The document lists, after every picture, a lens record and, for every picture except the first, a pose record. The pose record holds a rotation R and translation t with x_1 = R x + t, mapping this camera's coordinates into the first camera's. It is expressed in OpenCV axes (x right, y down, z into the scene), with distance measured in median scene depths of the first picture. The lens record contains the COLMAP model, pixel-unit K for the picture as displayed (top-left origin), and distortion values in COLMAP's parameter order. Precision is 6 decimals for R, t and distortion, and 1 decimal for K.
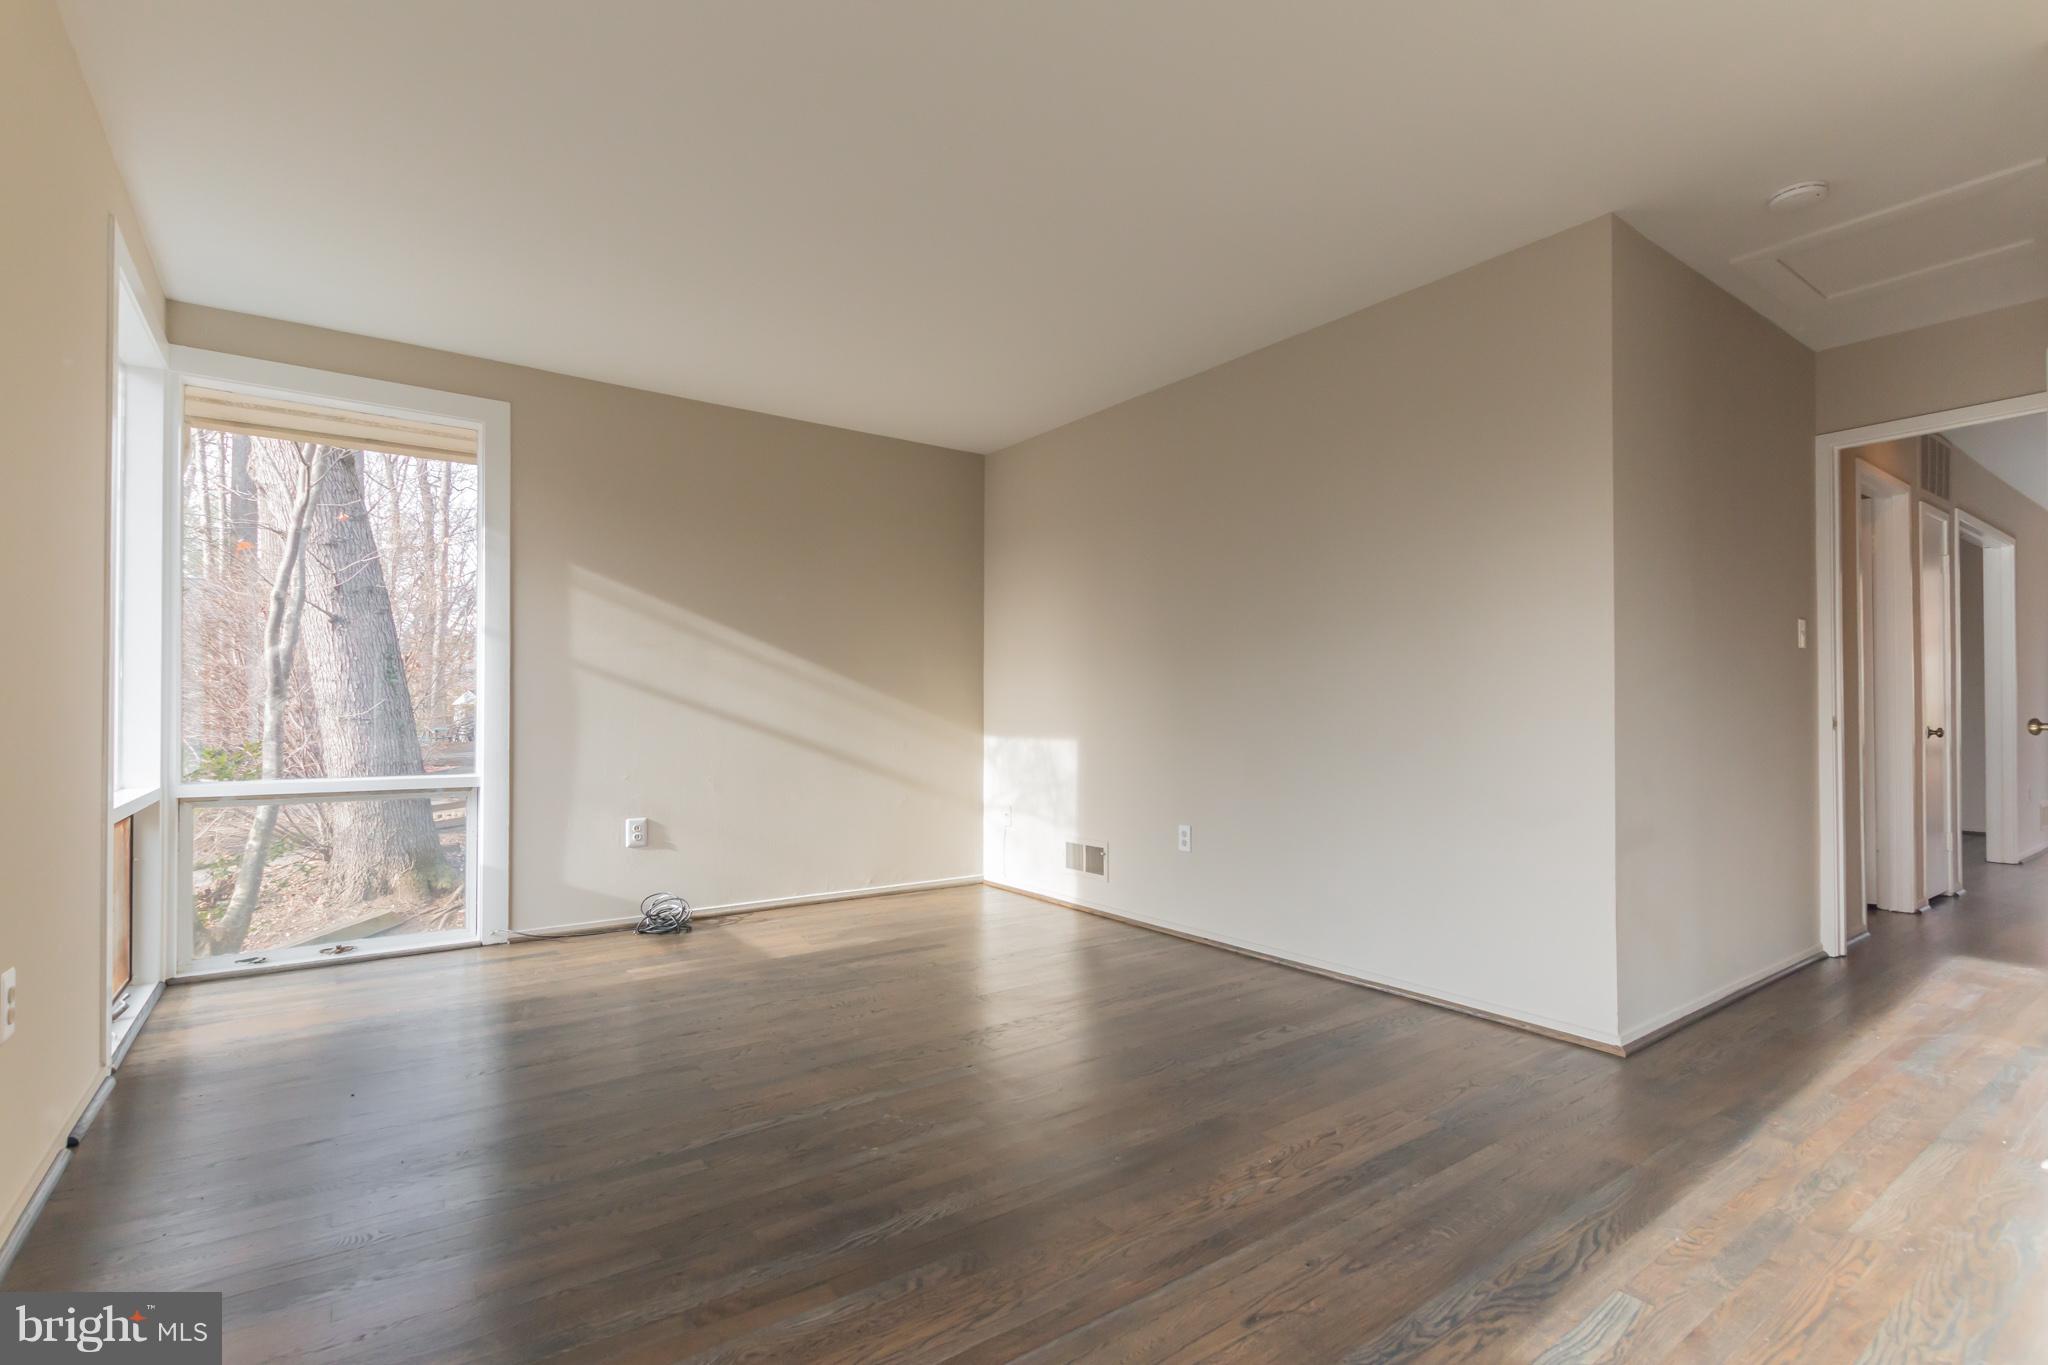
lens RADIAL K [[936.6, 0, 1021.6], [0, 936.6, 702.9], [0, 0, 1]] dist [0.002528, 0.000139]
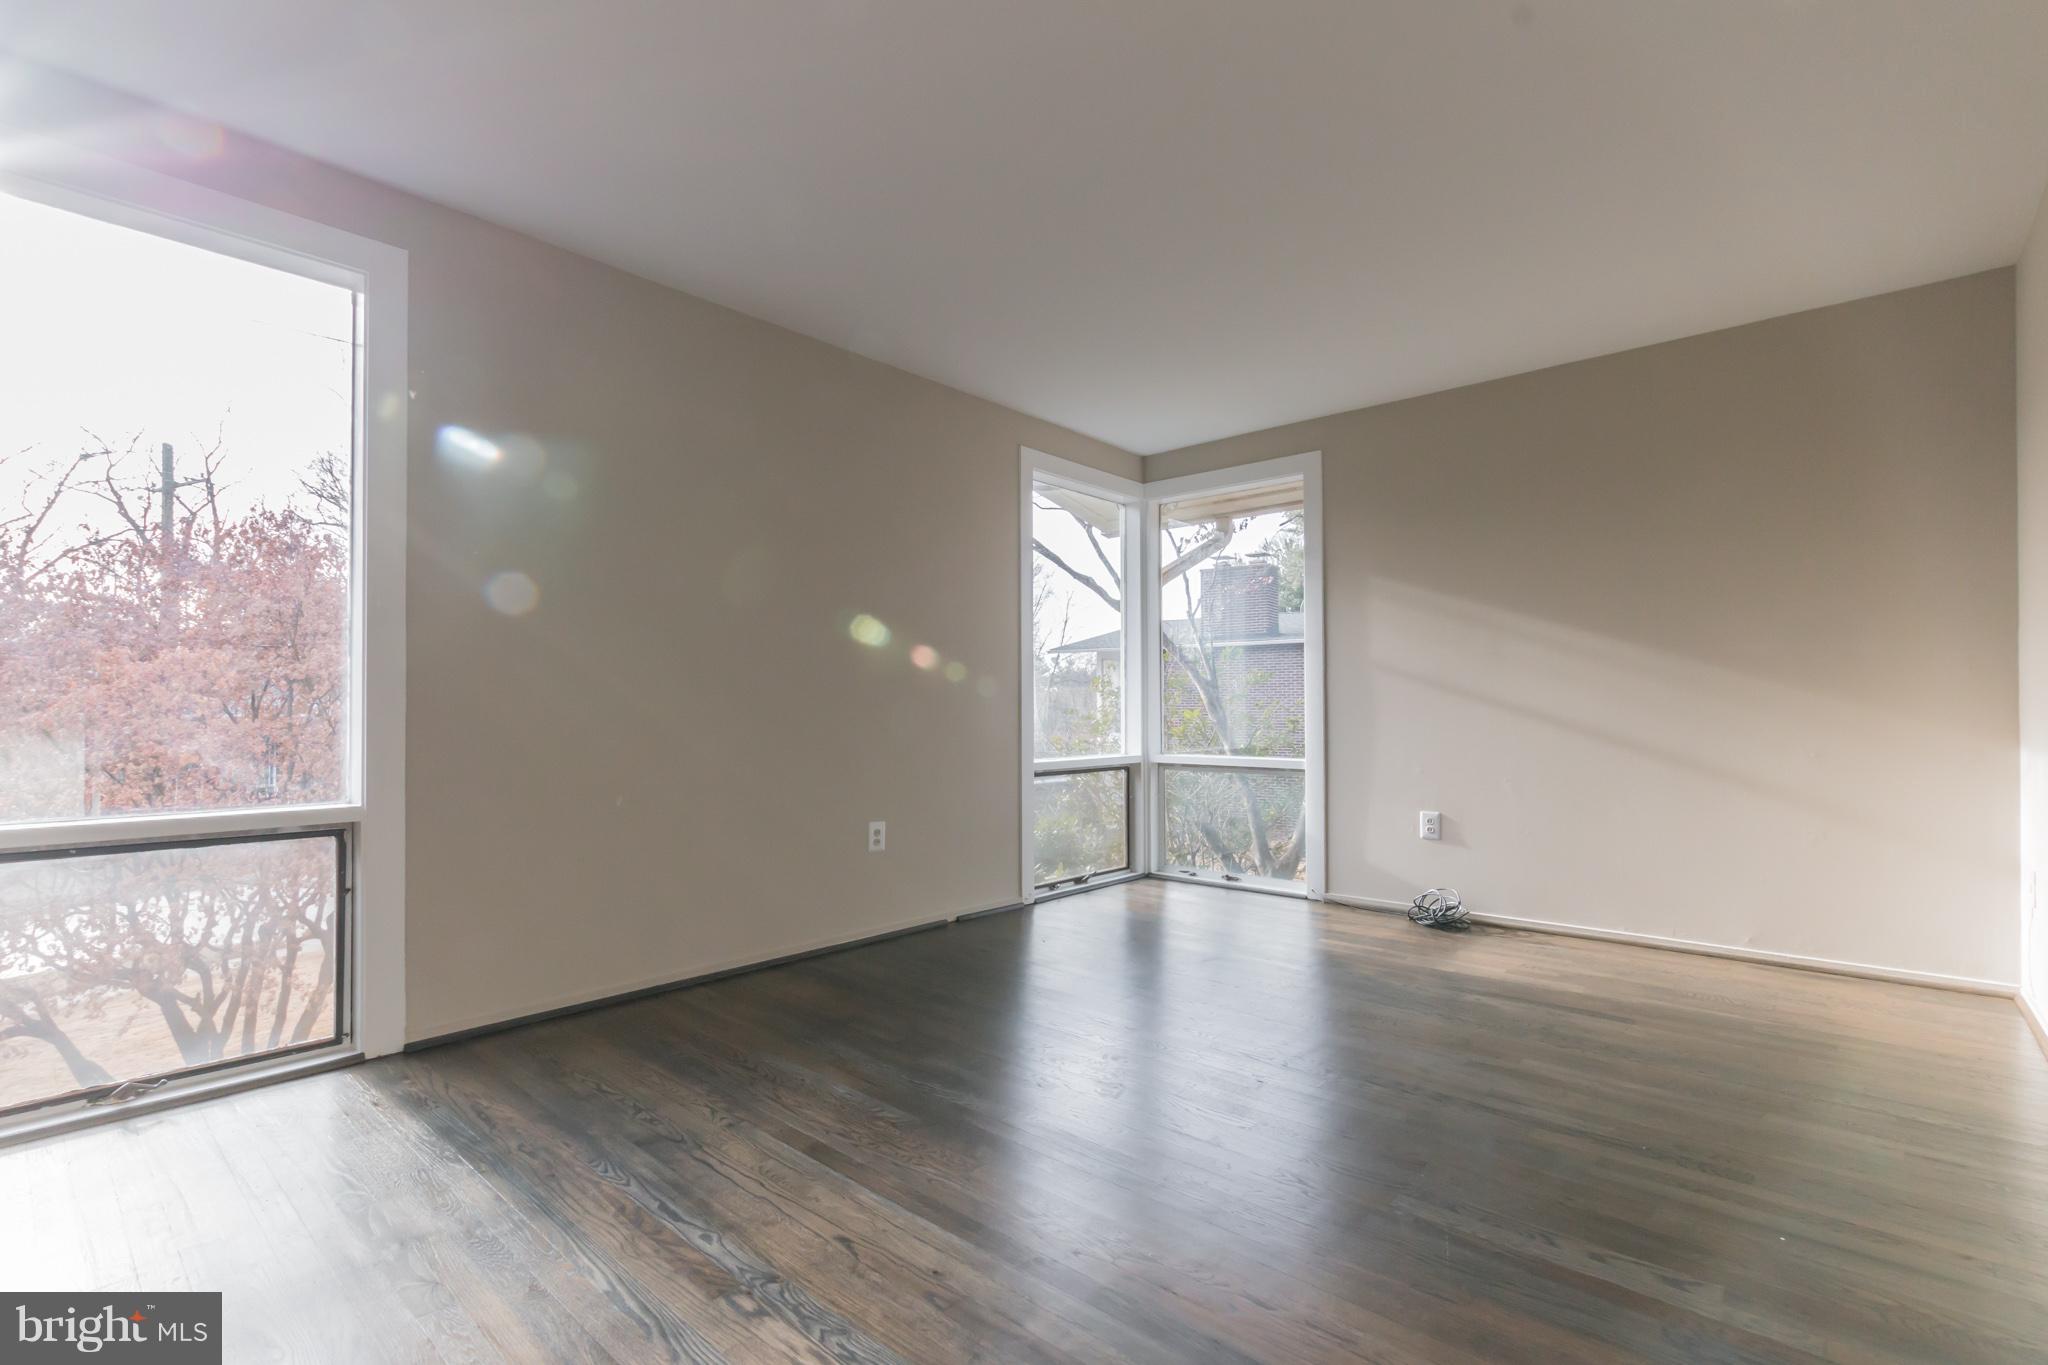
lens RADIAL K [[936.6, 0, 1021.6], [0, 936.6, 702.9], [0, 0, 1]] dist [0.002528, 0.000139]
pose [[0.218039, -0.007900, -0.975908, 0.544115], [0.010789, 0.999926, -0.005684, 0.005744], [0.975880, -0.009290, 0.218108, 0.374093]]
